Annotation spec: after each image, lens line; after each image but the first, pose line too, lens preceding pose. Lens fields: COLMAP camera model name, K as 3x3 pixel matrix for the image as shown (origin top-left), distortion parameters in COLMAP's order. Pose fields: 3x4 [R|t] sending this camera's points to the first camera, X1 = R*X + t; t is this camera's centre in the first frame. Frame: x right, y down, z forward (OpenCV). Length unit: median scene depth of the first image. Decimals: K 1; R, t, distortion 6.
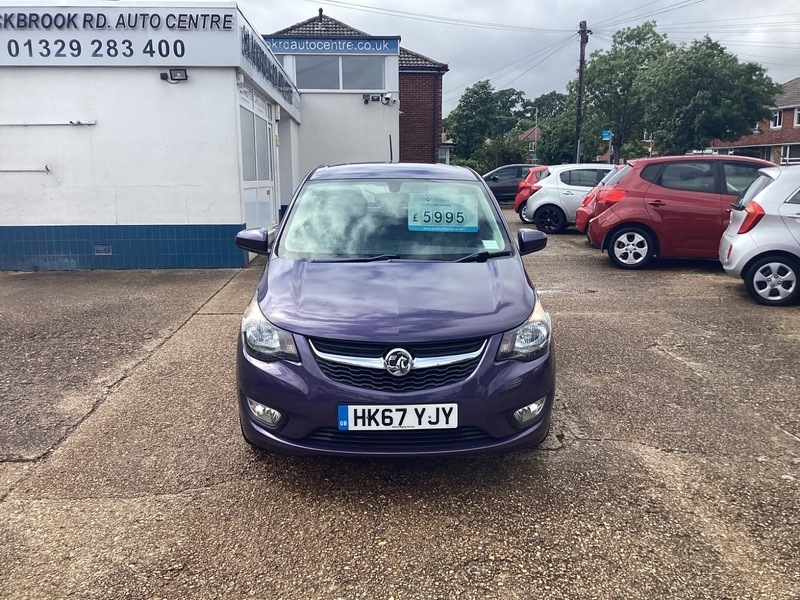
lens RADIAL K [[723.2, 0, 405.7], [0, 723.2, 298.4], [0, 0, 1]] dist [0.083716, -0.159820]
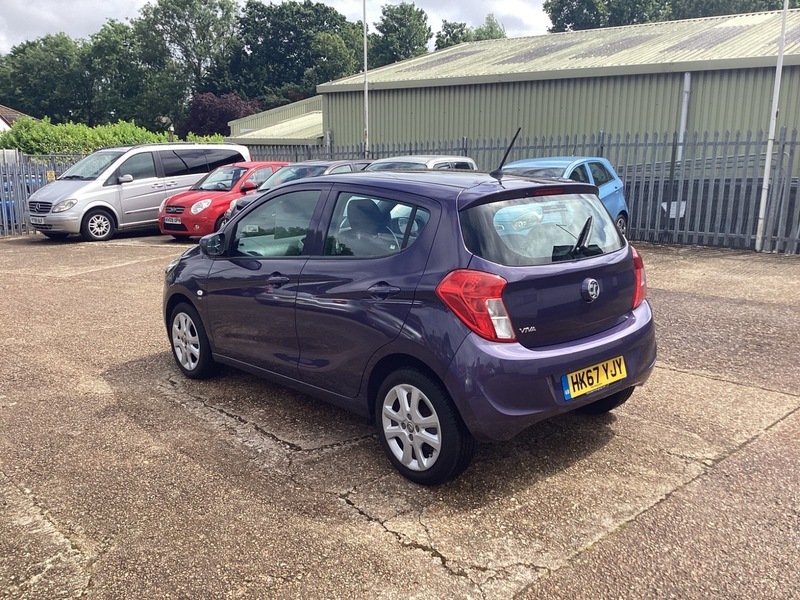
lens RADIAL K [[723.2, 0, 405.7], [0, 723.2, 298.4], [0, 0, 1]] dist [0.083716, -0.159820]
pose [[-0.759461, 0.127989, -0.637839, 0.301083], [-0.117540, 0.937324, 0.328036, -0.179429], [0.639847, 0.324102, -0.696817, 0.906460]]
